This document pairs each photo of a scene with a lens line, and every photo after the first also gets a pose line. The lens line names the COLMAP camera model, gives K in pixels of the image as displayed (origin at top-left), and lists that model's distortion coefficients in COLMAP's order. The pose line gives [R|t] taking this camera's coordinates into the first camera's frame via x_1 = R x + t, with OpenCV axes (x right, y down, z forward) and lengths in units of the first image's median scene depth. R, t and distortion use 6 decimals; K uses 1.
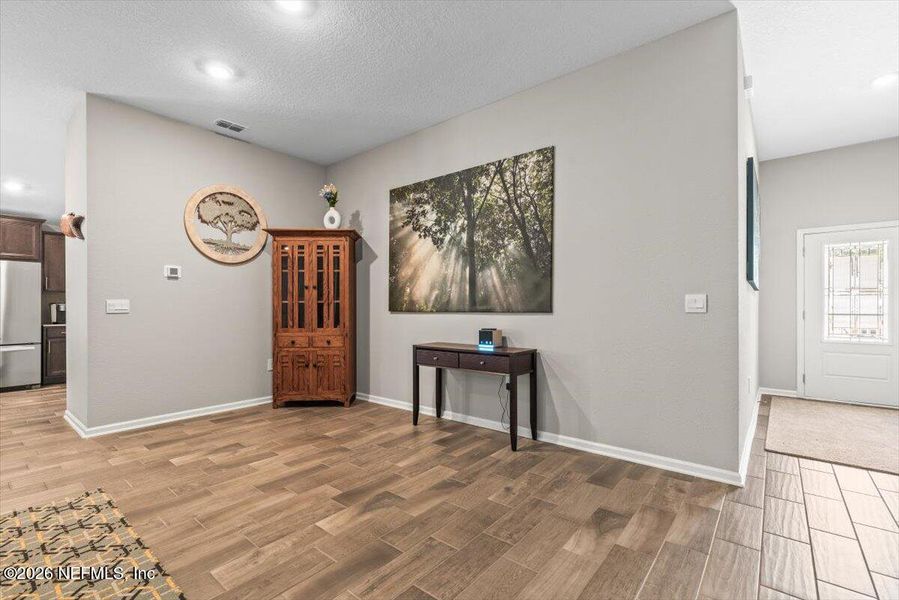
lens RADIAL K [[402.4, 0, 445.7], [0, 402.4, 306.0], [0, 0, 1]] dist [-0.000167, 0.000042]
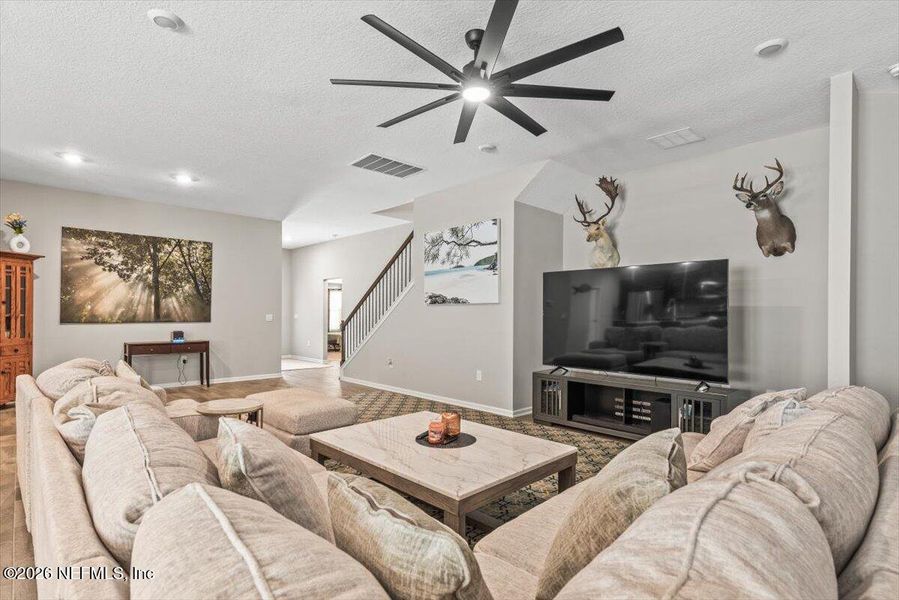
lens RADIAL K [[449.1, 0, 451.7], [0, 449.1, 314.5], [0, 0, 1]] dist [0.000578, 0.000890]
pose [[0.109790, 0.001045, 0.993954, -1.635691], [-0.009444, 0.999955, -0.000008, -0.028748], [-0.993910, -0.009386, 0.109795, -0.429212]]
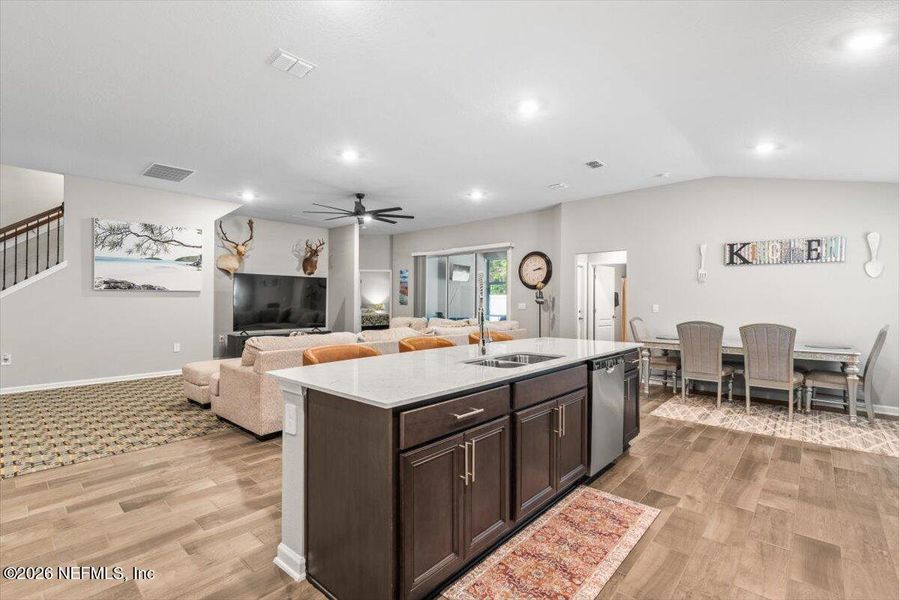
lens RADIAL K [[409.4, 0, 449.5], [0, 409.4, 300.0], [0, 0, 1]] dist [-0.000902, -0.000051]
pose [[-0.999303, -0.005333, 0.036949, -1.352223], [-0.005605, 0.999958, -0.007254, -0.021864], [-0.036909, -0.007456, -0.999291, 1.323026]]
